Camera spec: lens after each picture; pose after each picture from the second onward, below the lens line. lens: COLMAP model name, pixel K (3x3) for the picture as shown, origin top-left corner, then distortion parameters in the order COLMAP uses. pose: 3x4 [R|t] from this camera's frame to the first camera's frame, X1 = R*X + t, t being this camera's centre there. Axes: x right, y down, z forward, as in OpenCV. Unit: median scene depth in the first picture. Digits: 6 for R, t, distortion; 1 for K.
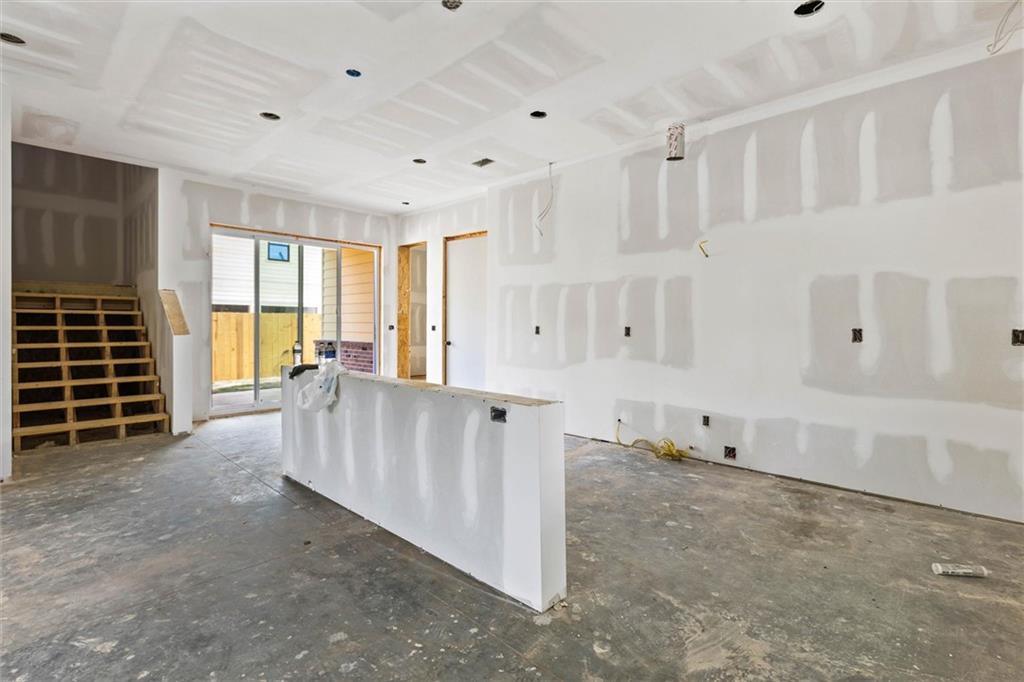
lens RADIAL K [[485.1, 0, 518.0], [0, 485.1, 324.9], [0, 0, 1]] dist [0.001431, -0.000042]
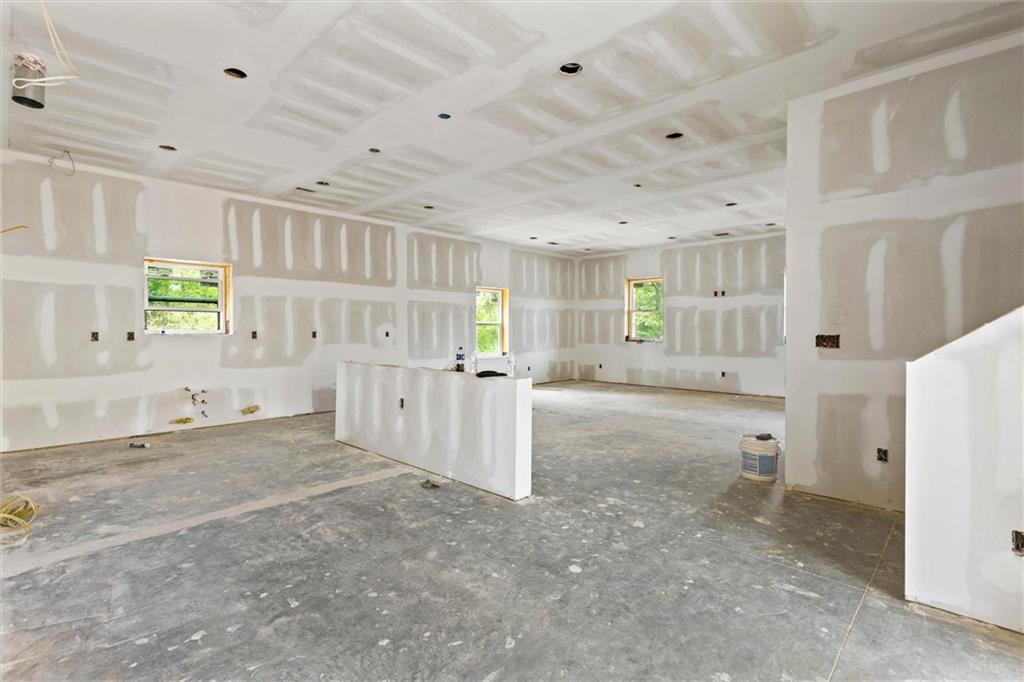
lens RADIAL K [[485.1, 0, 518.0], [0, 485.1, 324.9], [0, 0, 1]] dist [0.001431, -0.000042]
pose [[-0.999940, -0.004812, -0.009817, -0.631953], [-0.004684, 0.999904, -0.013014, -0.004875], [0.009879, -0.012967, -0.999867, 2.700062]]
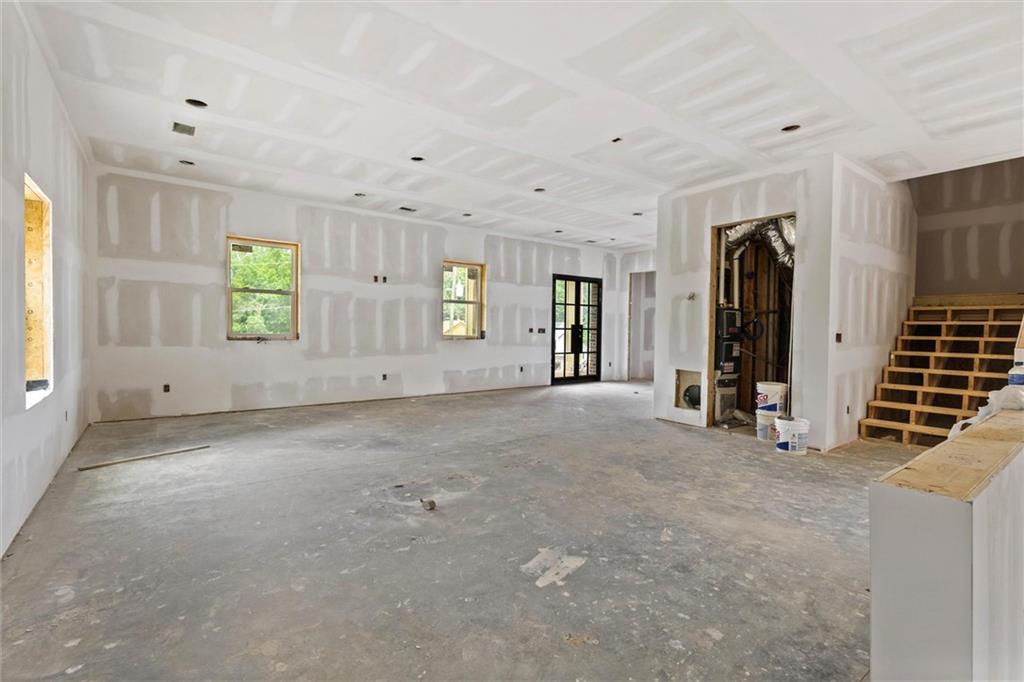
lens RADIAL K [[467.0, 0, 517.4], [0, 467.0, 338.5], [0, 0, 1]] dist [0.000665, 0.000044]
pose [[-0.157774, 0.018032, -0.987311, 0.455311], [-0.014455, 0.999684, 0.020568, -0.002570], [0.987370, 0.017517, -0.157463, 0.492349]]
